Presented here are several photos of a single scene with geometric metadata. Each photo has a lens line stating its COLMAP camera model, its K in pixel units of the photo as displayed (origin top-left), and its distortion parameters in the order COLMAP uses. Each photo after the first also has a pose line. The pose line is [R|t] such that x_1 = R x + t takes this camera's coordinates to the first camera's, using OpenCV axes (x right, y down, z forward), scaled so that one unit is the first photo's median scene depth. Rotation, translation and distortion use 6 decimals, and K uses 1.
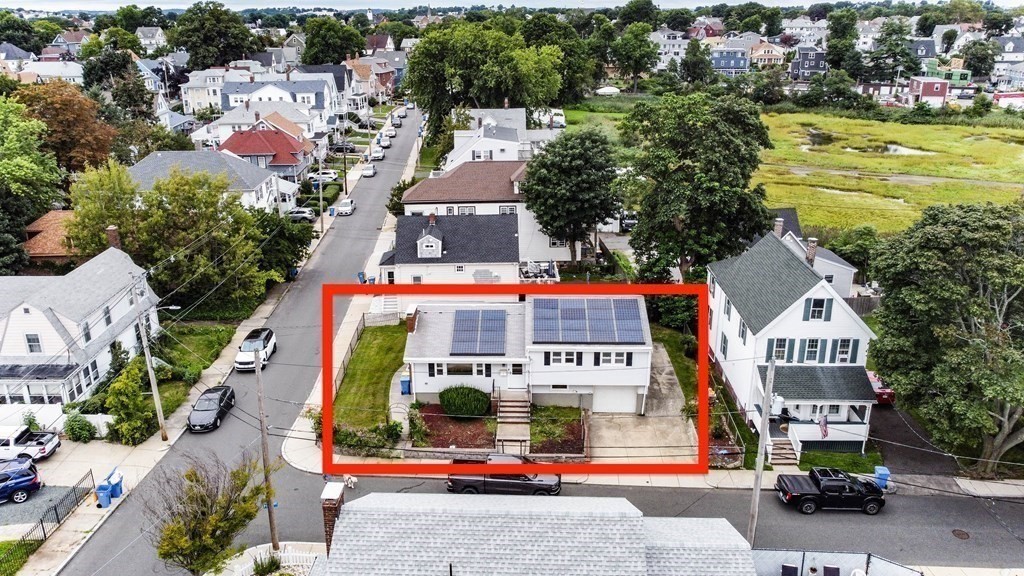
lens RADIAL K [[738.3, 0, 509.6], [0, 738.3, 298.6], [0, 0, 1]] dist [0.006845, -0.003704]
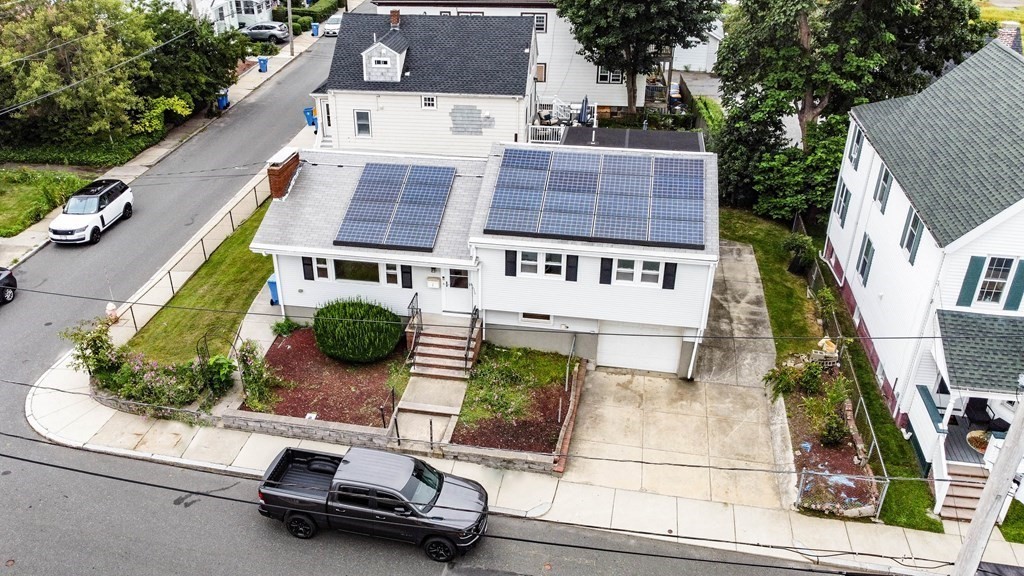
lens RADIAL K [[738.3, 0, 509.6], [0, 738.3, 298.6], [0, 0, 1]] dist [0.006845, -0.003704]
pose [[0.986956, 0.079390, -0.140052, 0.121853], [-0.055309, 0.984210, 0.168143, 0.016991], [0.151190, -0.158204, 0.975763, 0.466825]]
